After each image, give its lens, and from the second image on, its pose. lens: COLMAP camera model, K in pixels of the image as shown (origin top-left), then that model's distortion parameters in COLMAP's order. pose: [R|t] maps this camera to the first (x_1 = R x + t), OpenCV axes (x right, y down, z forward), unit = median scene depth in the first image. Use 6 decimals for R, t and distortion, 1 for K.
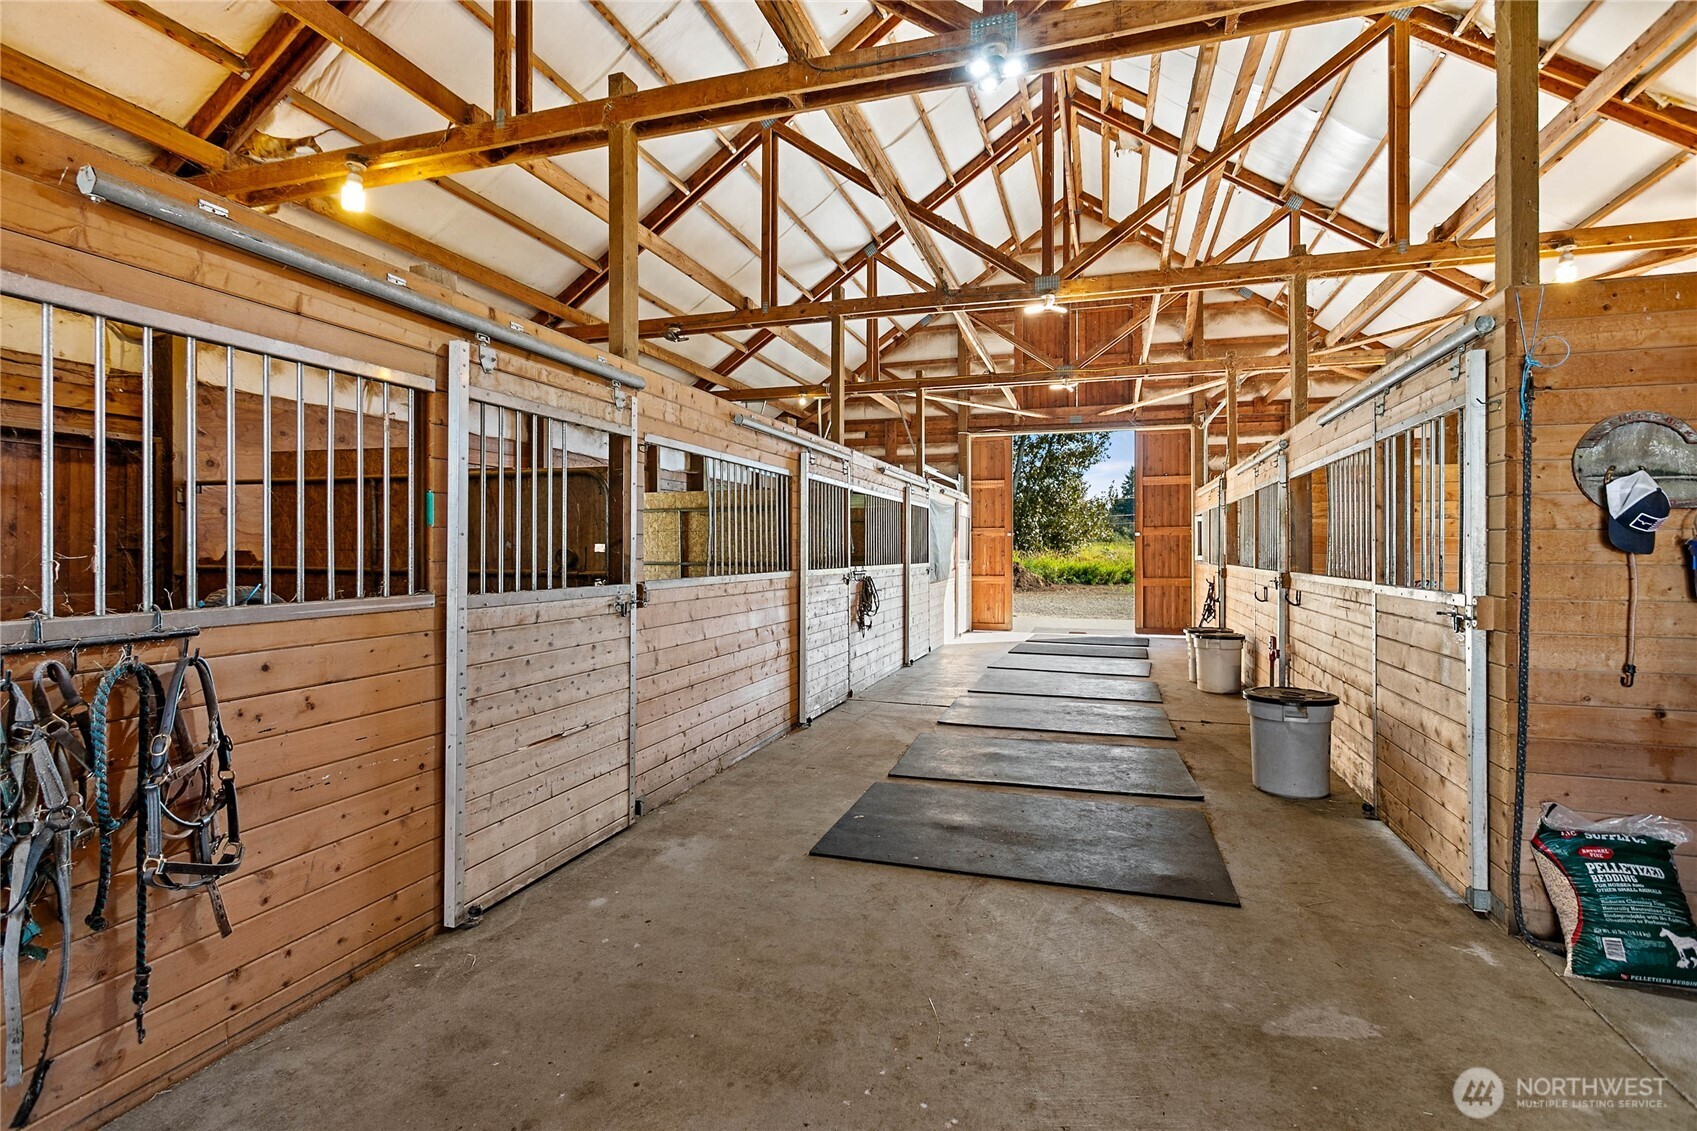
lens RADIAL K [[807.1, 0, 845.6], [0, 807.1, 548.6], [0, 0, 1]] dist [0.001814, 0.001000]
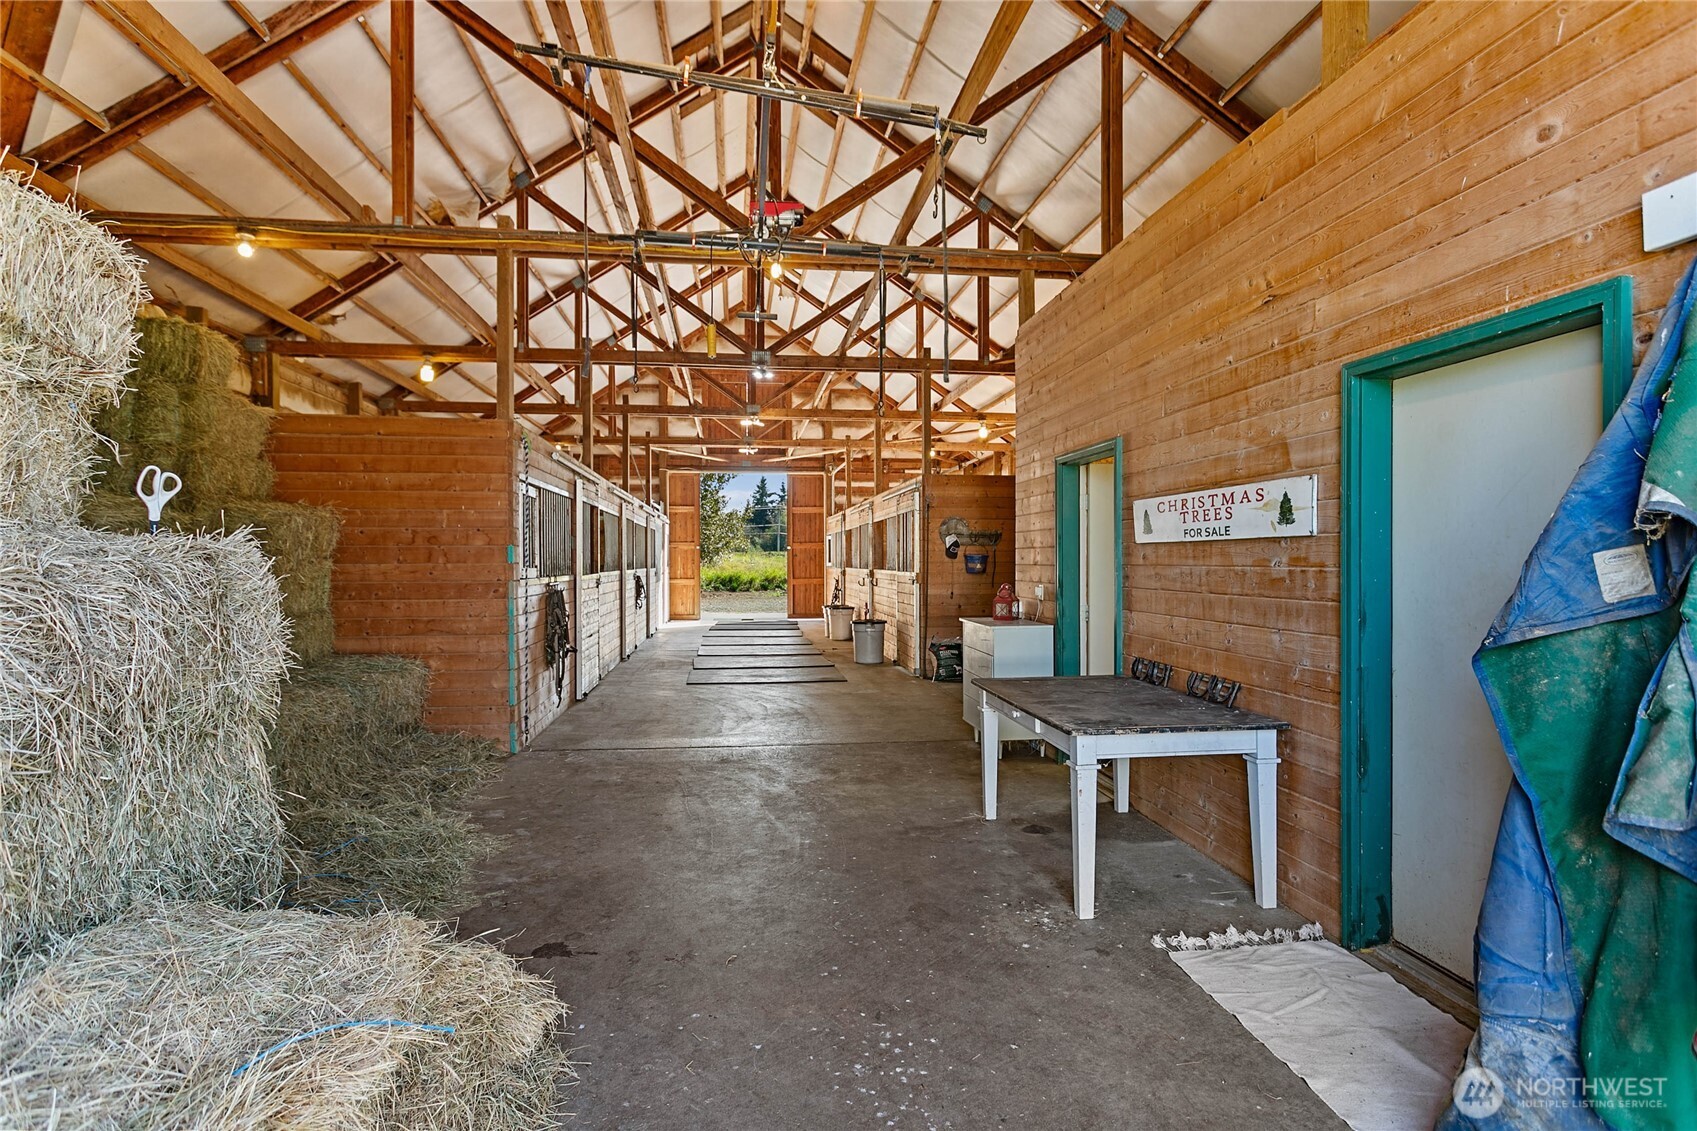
lens RADIAL K [[898.3, 0, 848.5], [0, 898.3, 565.5], [0, 0, 1]] dist [-0.001785, -0.000275]
pose [[0.904962, -0.004221, 0.425472, -0.224434], [0.001071, 0.999970, 0.007642, 0.001287], [-0.425491, -0.006460, 0.904939, -0.491015]]
